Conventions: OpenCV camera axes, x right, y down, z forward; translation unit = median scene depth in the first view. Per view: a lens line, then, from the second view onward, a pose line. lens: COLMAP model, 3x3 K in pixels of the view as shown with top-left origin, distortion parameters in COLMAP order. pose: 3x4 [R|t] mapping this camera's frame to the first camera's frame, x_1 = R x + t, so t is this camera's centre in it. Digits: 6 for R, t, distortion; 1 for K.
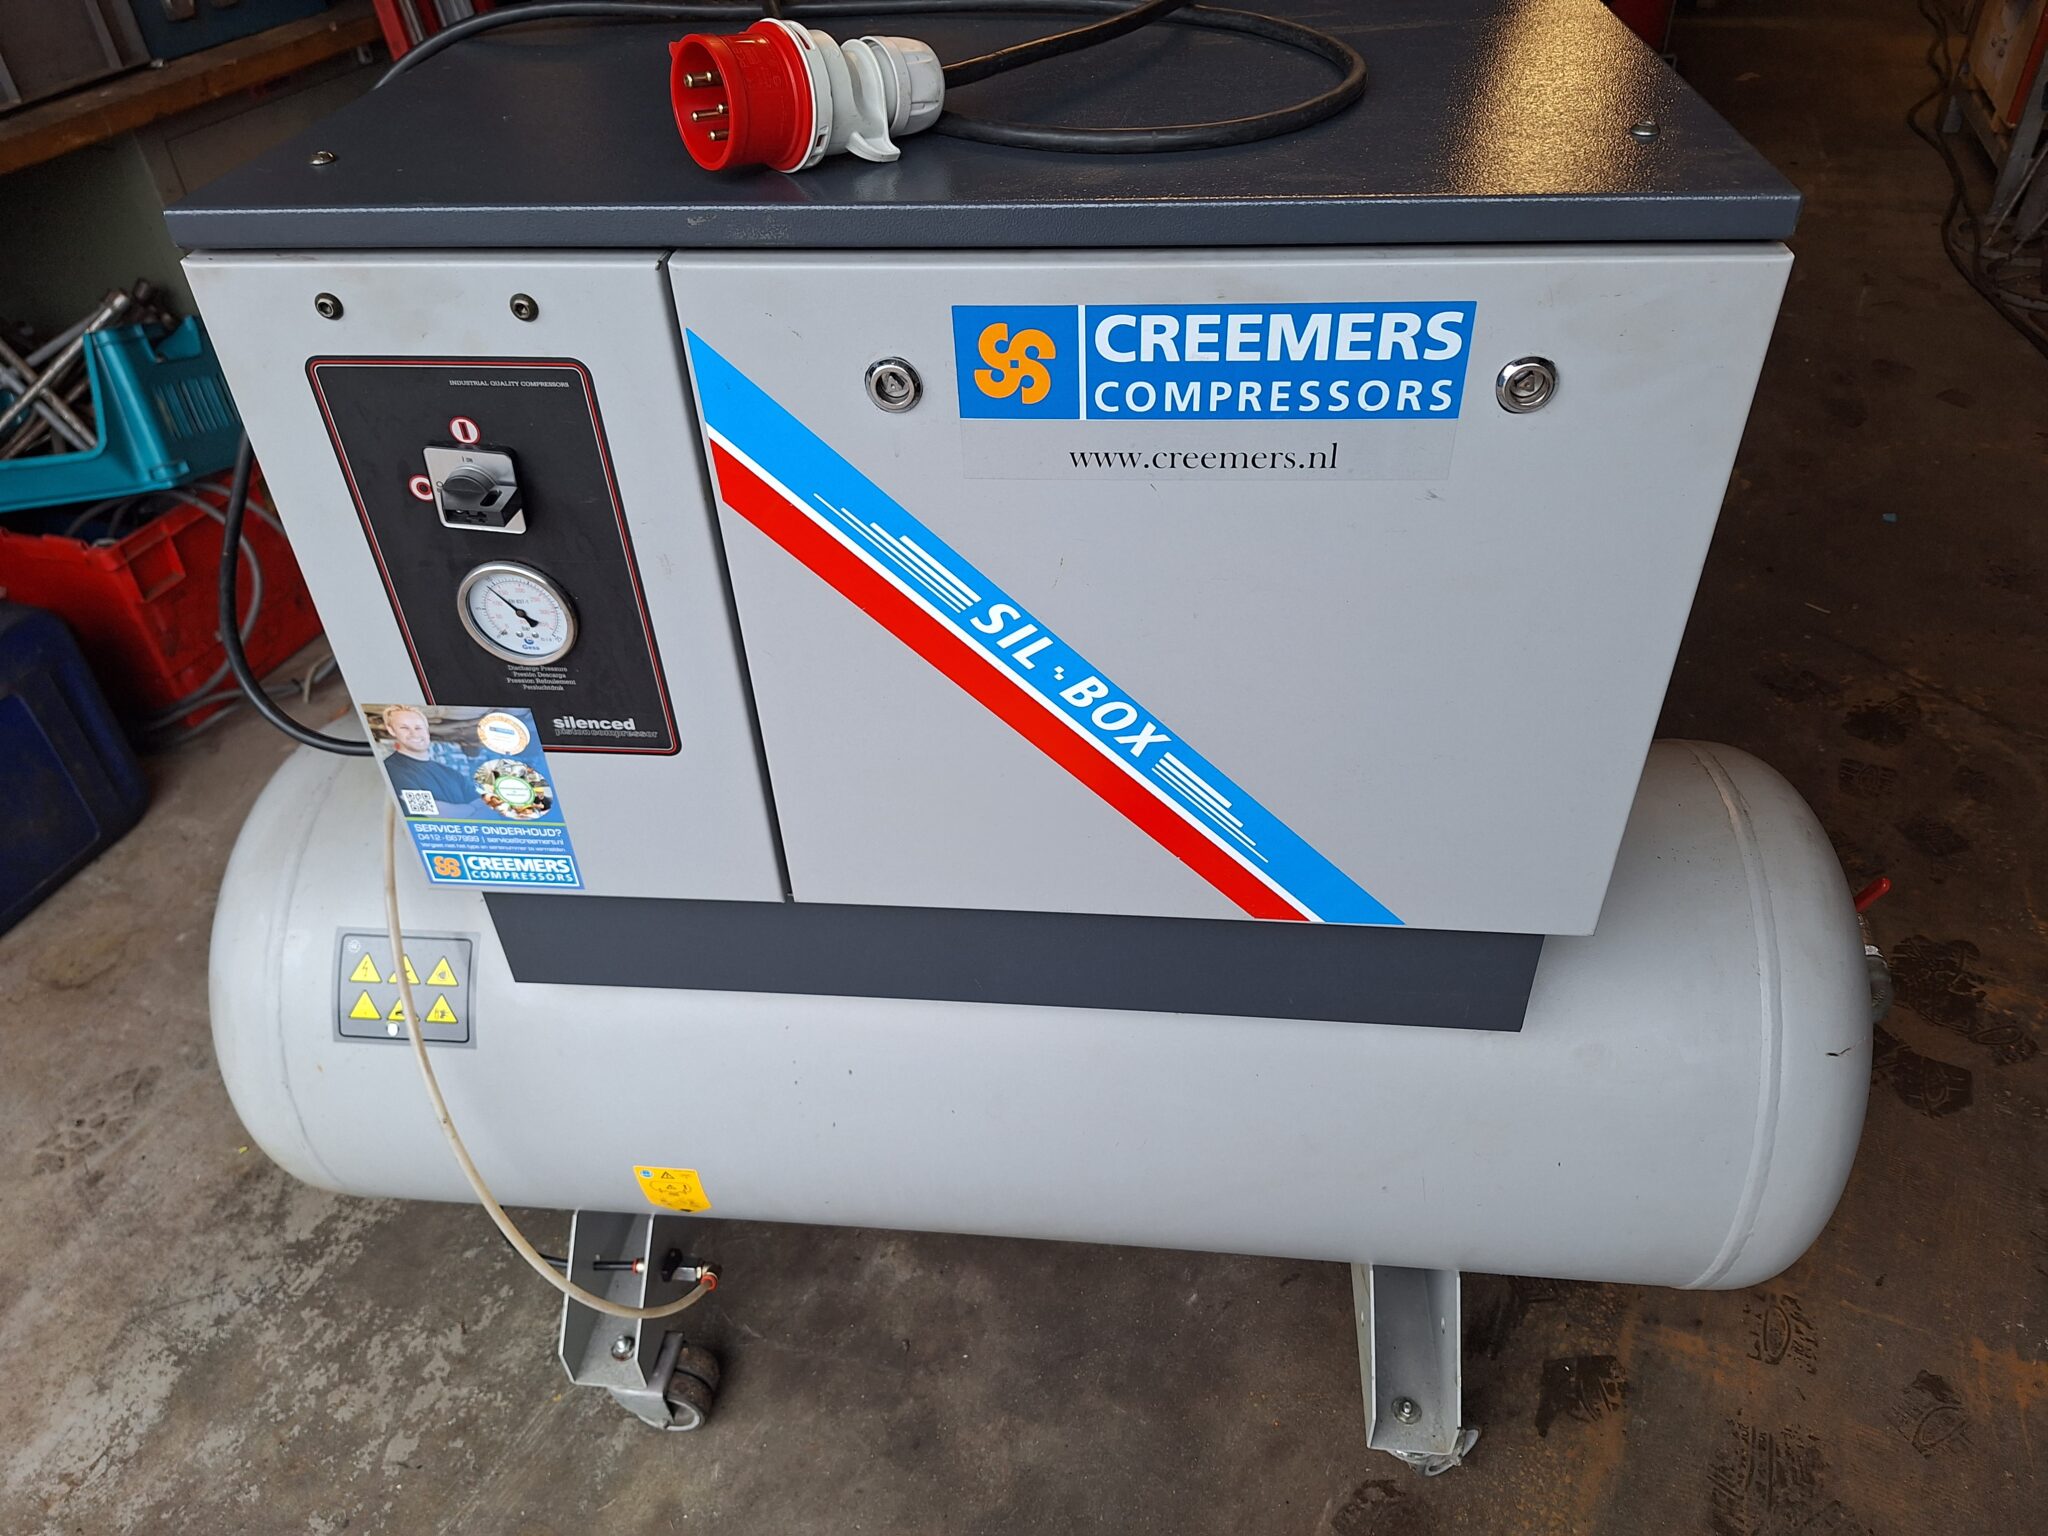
lens RADIAL K [[1431.7, 0, 1031.4], [0, 1431.7, 761.7], [0, 0, 1]] dist [0.072074, -0.074719]
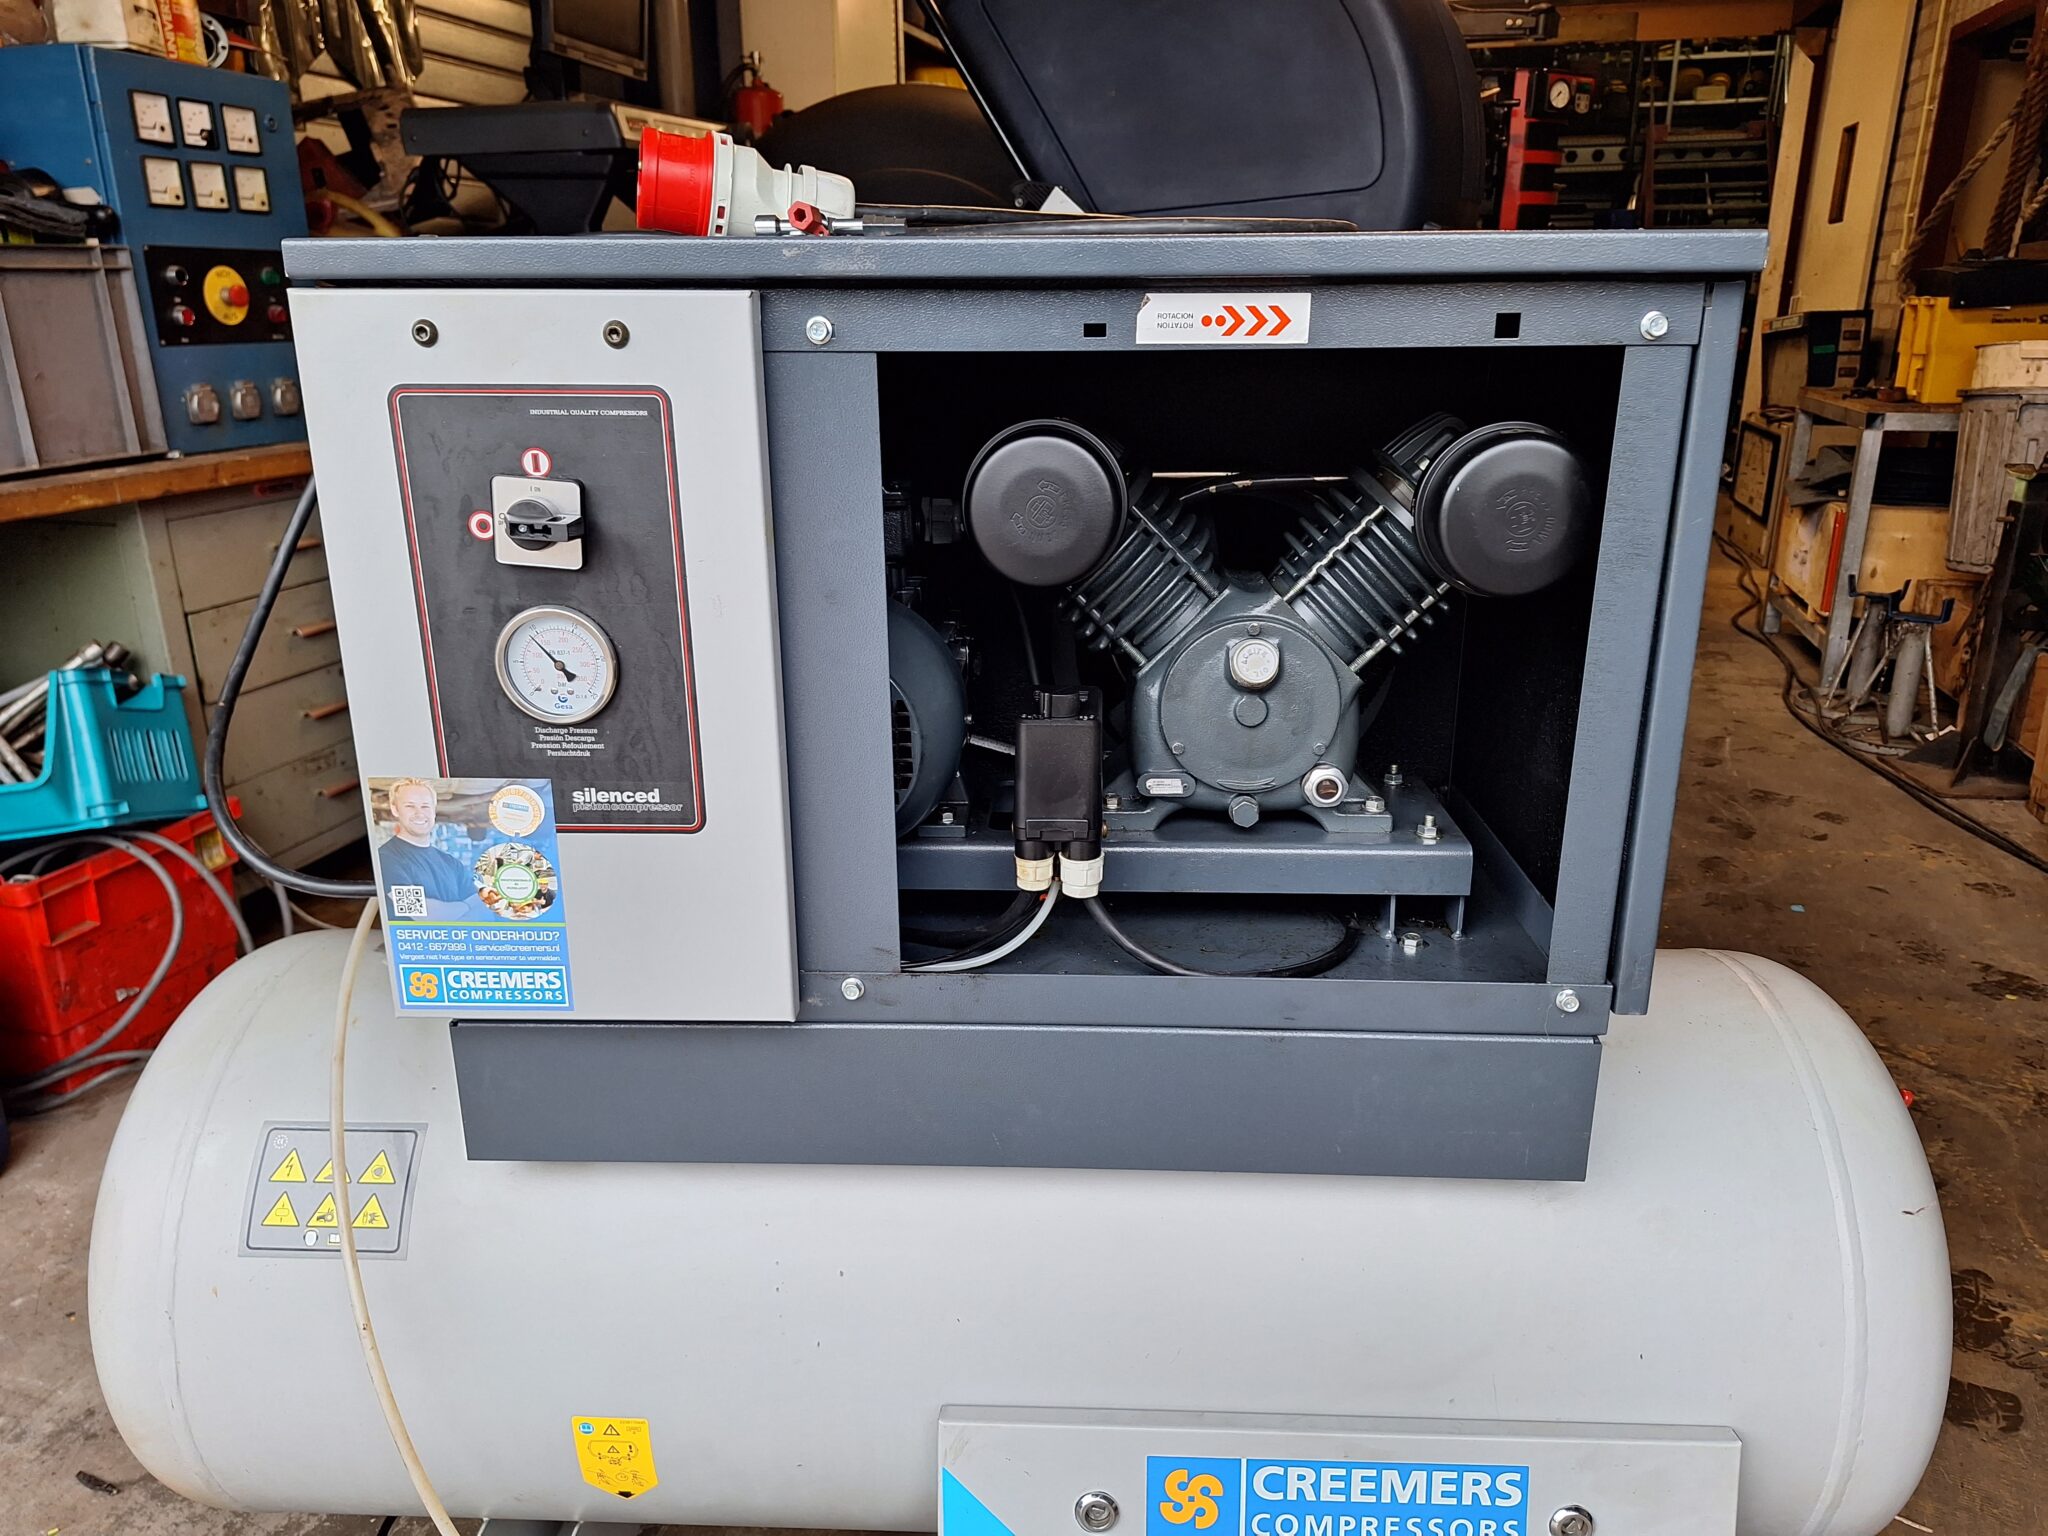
lens RADIAL K [[1431.7, 0, 1037.4], [0, 1431.7, 778.6], [0, 0, 1]] dist [0.072074, -0.074719]
pose [[0.997490, 0.013877, 0.069439, -0.087973], [0.010782, 0.939416, -0.342610, 0.285002], [-0.069986, 0.342498, 0.936908, 0.075476]]
